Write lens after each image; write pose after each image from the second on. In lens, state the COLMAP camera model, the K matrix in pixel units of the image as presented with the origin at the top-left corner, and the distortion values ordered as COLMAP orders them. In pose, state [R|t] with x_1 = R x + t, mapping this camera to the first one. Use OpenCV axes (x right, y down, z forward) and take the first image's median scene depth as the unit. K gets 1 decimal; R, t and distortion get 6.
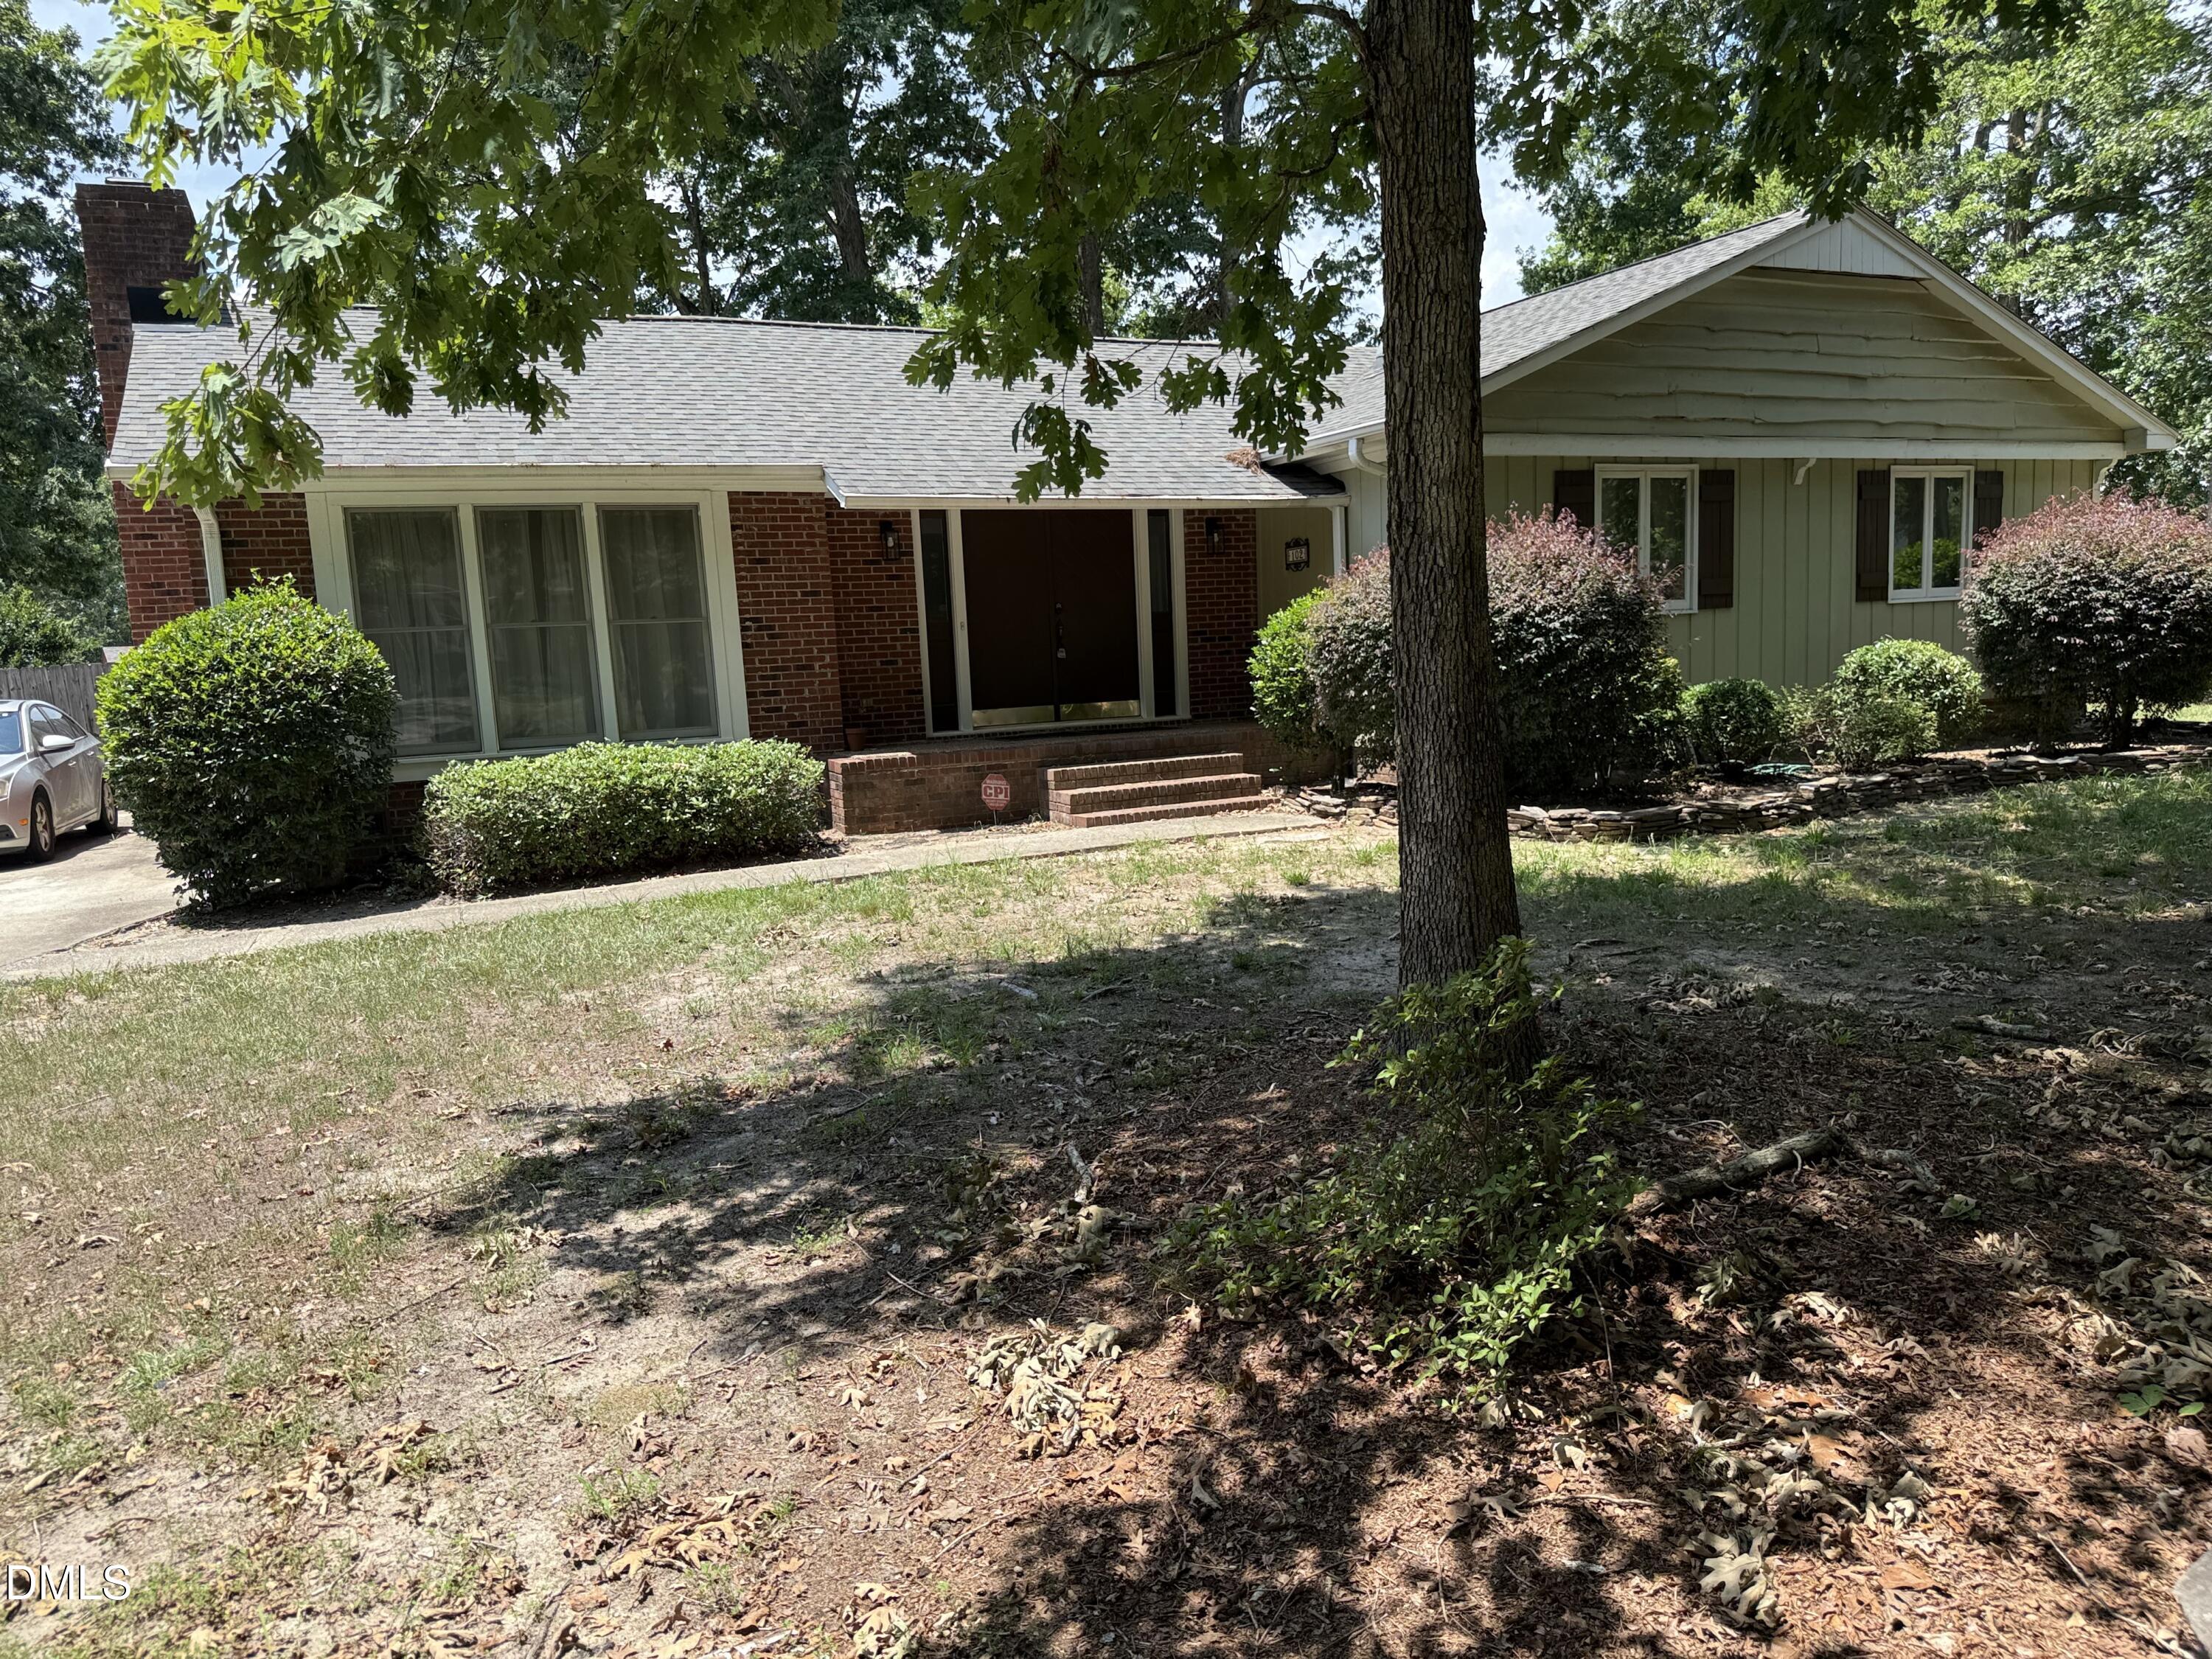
lens RADIAL K [[1581.2, 0, 1106.0], [0, 1581.2, 829.5], [0, 0, 1]] dist [0.106813, -0.153924]
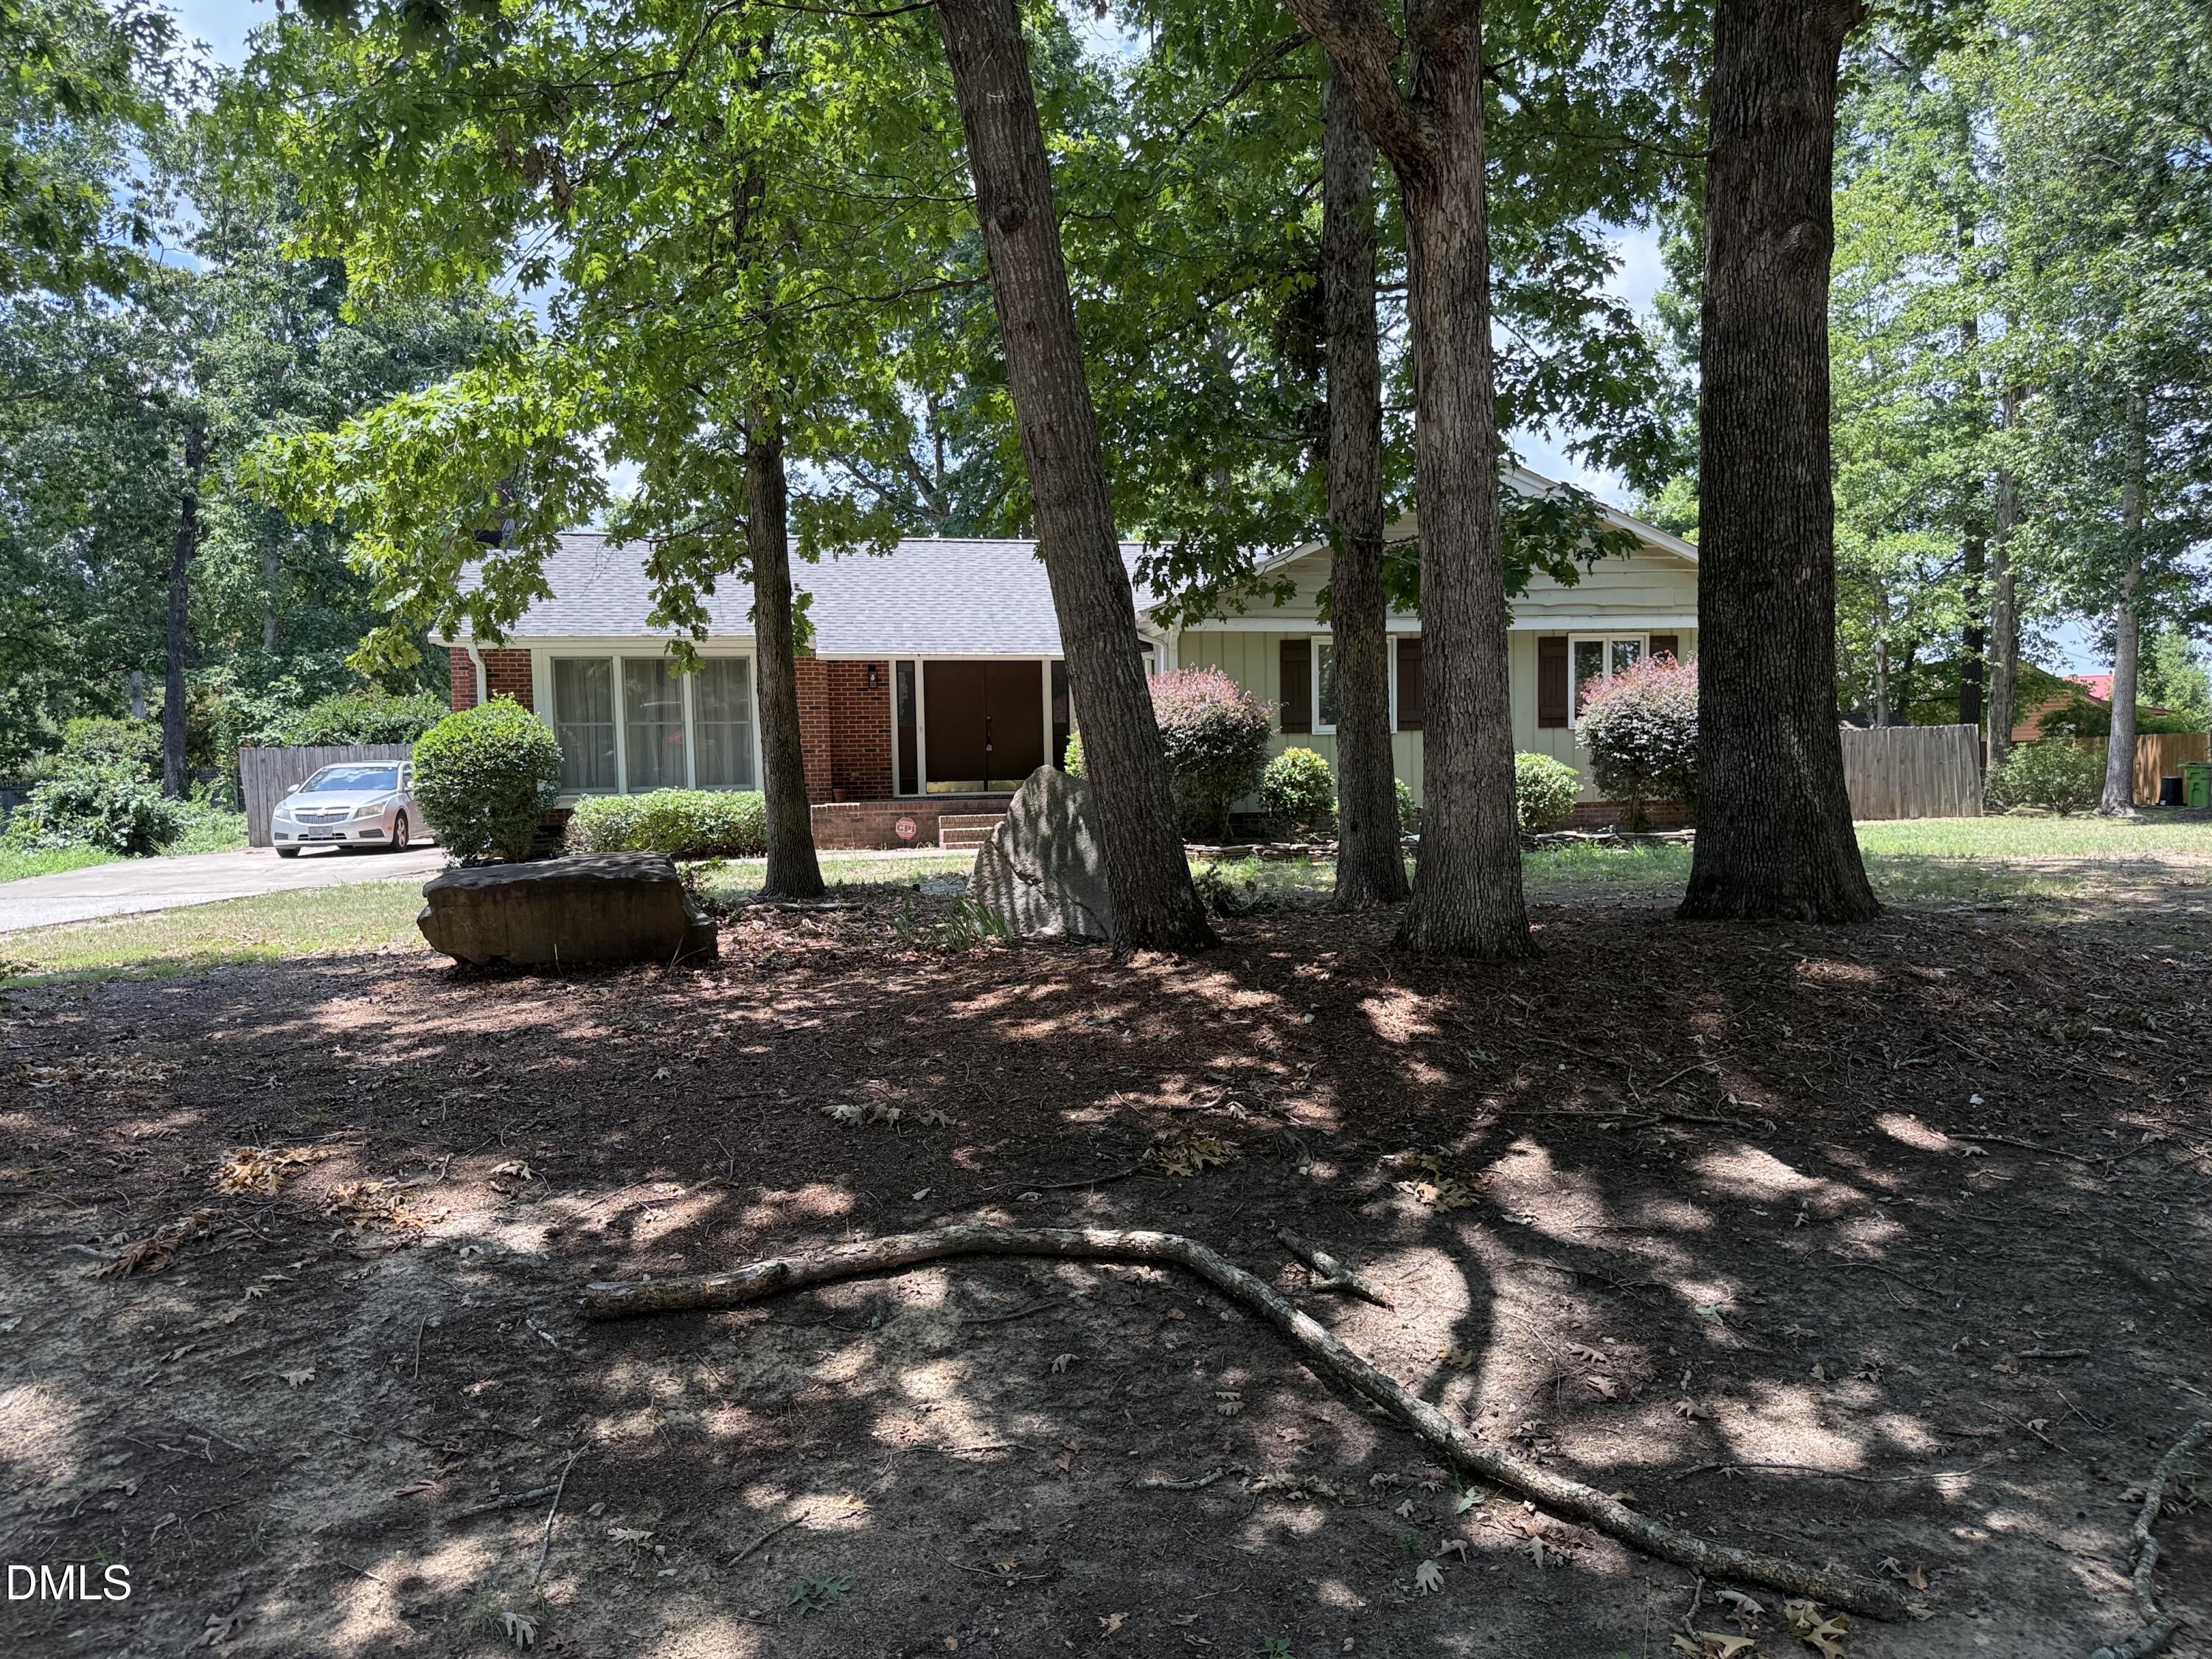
lens RADIAL K [[1581.2, 0, 1106.0], [0, 1581.2, 829.5], [0, 0, 1]] dist [0.106813, -0.153924]
pose [[0.974919, 0.035393, -0.219727, 0.470137], [-0.050633, 0.996657, -0.064119, 0.068931], [0.216723, 0.073637, 0.973452, -0.531977]]
